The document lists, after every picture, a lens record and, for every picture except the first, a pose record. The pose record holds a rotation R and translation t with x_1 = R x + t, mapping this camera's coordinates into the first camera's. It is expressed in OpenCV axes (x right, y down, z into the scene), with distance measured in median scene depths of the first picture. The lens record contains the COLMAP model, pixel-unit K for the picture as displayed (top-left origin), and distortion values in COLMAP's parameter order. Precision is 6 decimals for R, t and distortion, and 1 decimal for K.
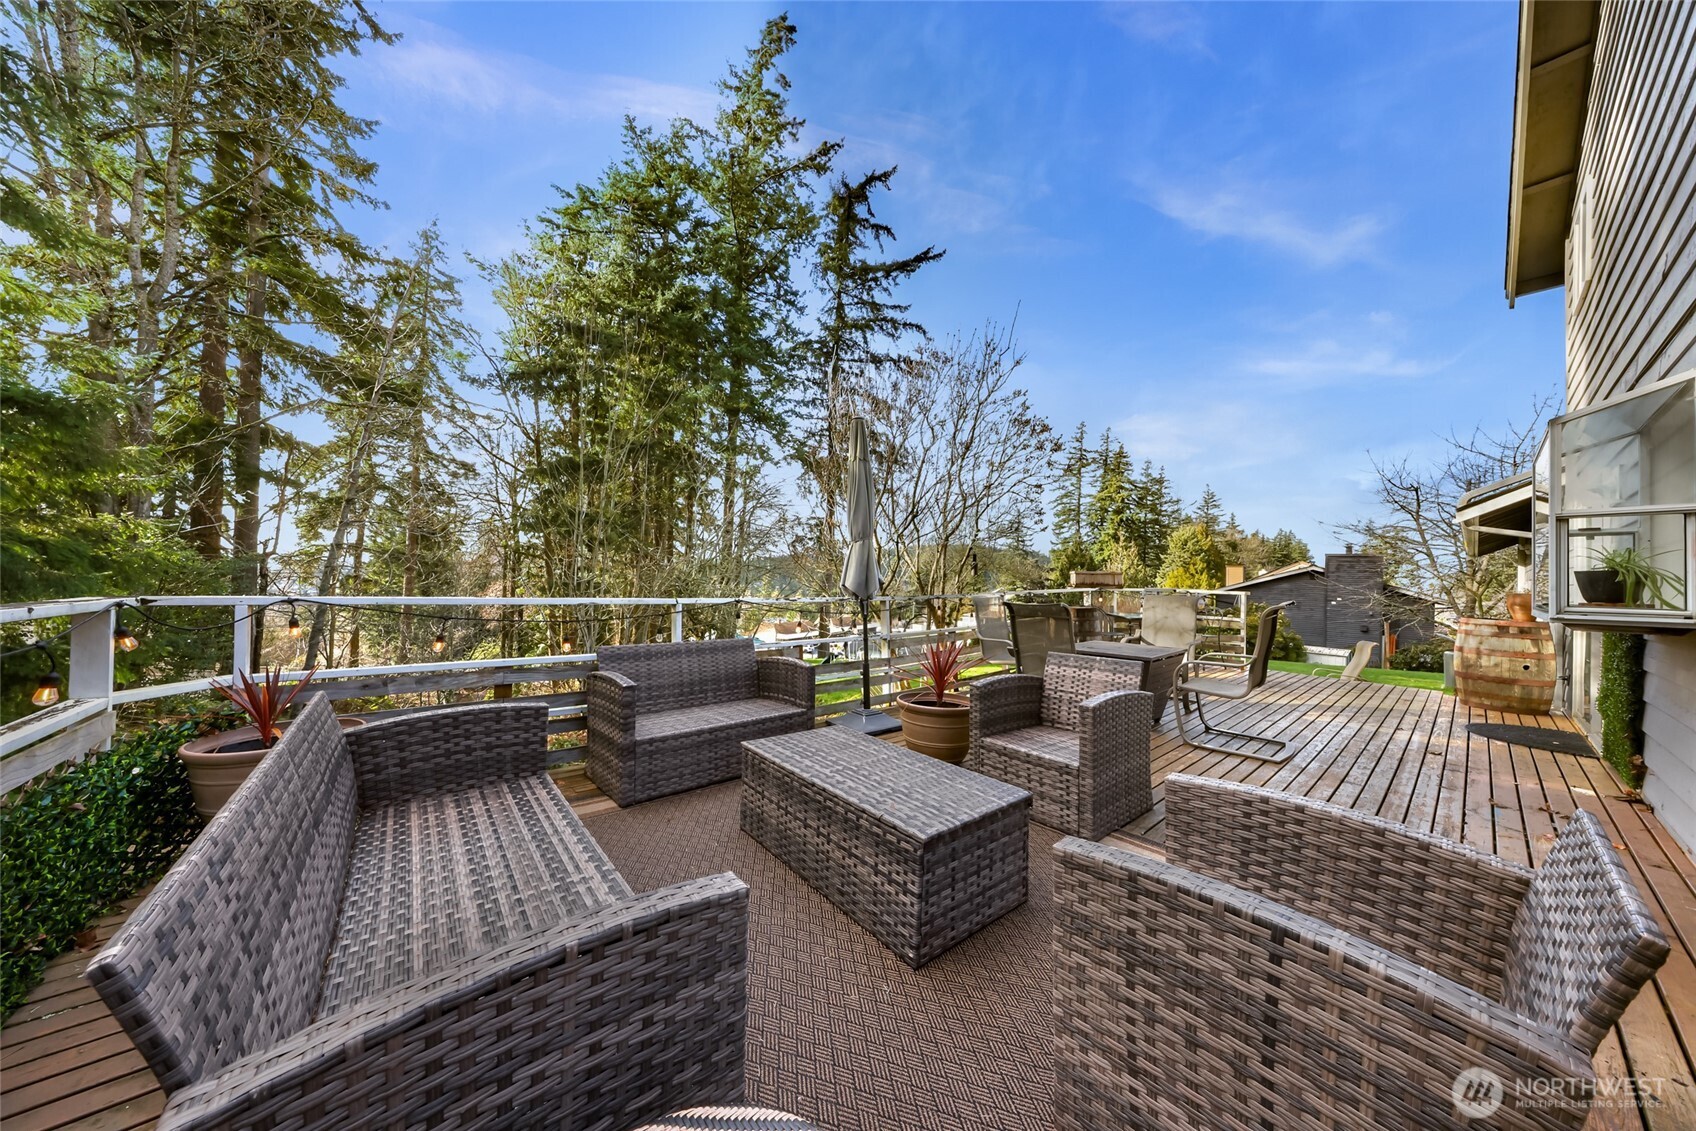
lens RADIAL K [[533.0, 0, 850.1], [0, 533.0, 570.9], [0, 0, 1]] dist [0.002697, -0.000054]
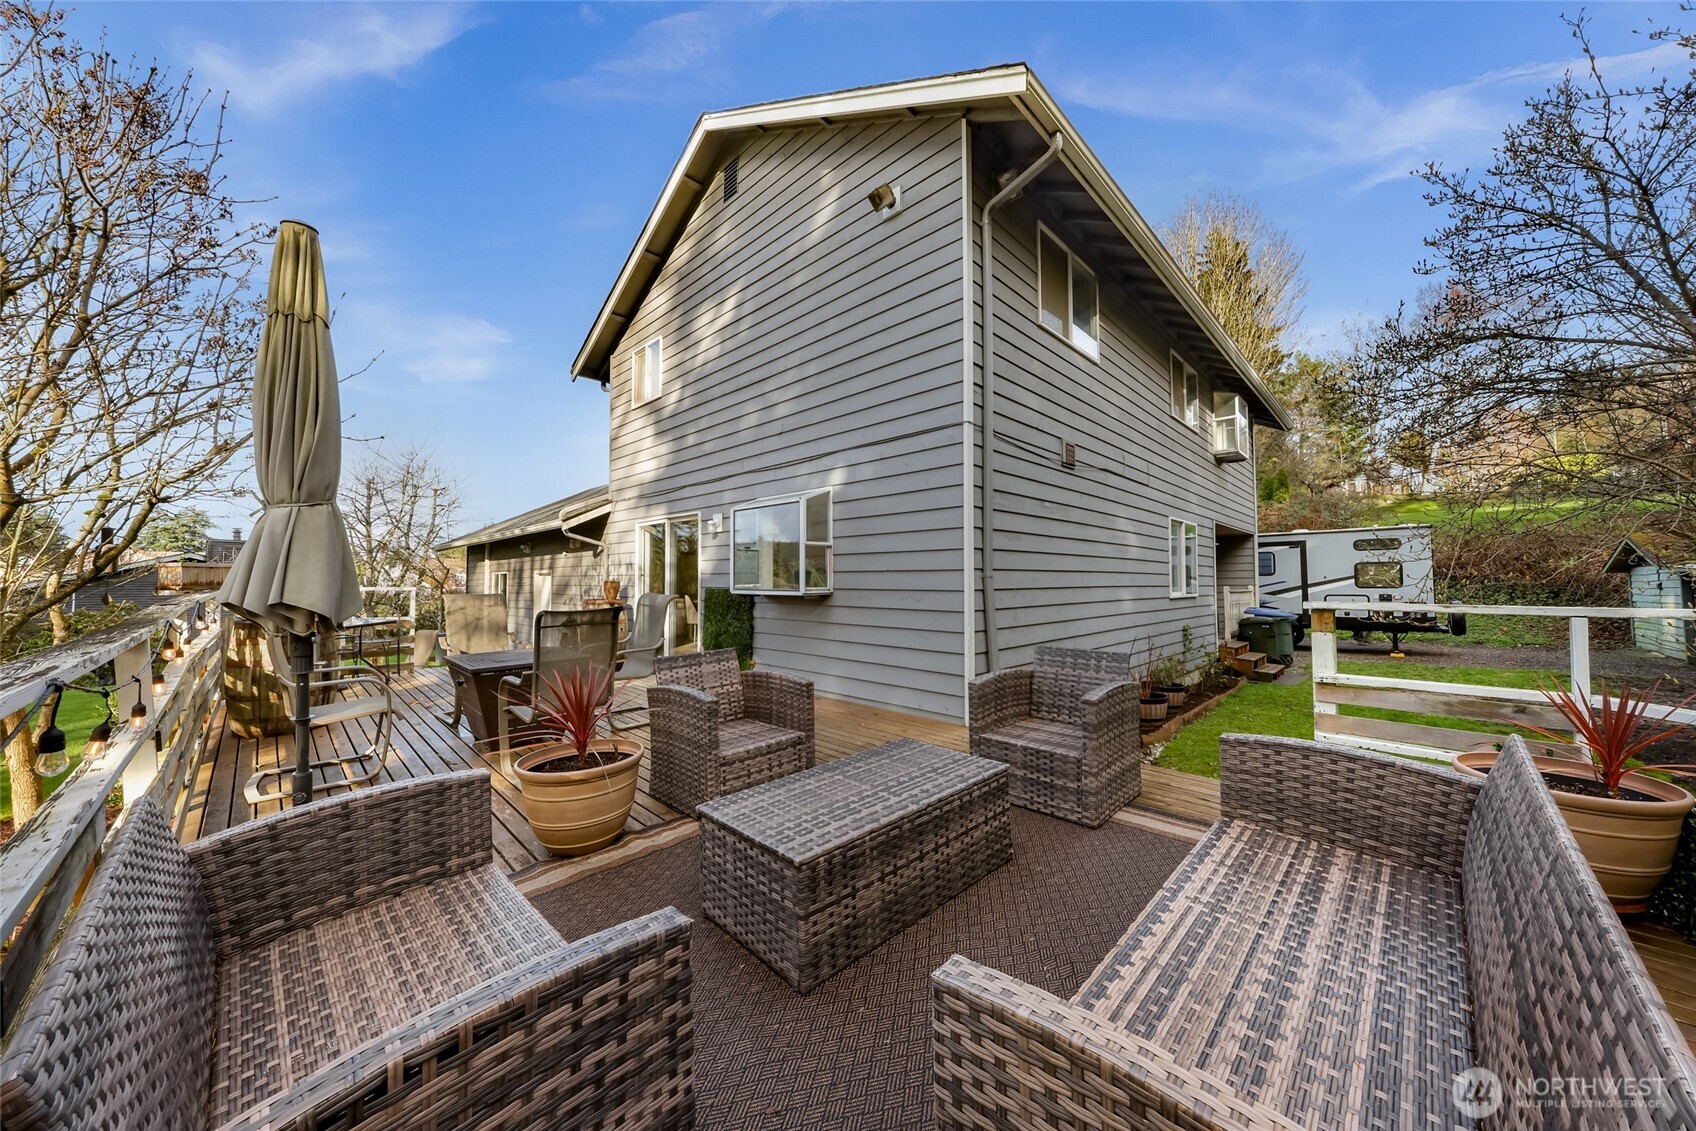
lens RADIAL K [[573.8, 0, 848.4], [0, 573.8, 573.4], [0, 0, 1]] dist [-0.006246, -0.000009]
pose [[-0.089242, -0.014304, 0.995907, -1.083179], [-0.011612, 0.999844, 0.013320, -0.018890], [-0.995942, -0.010376, -0.089395, 1.272581]]
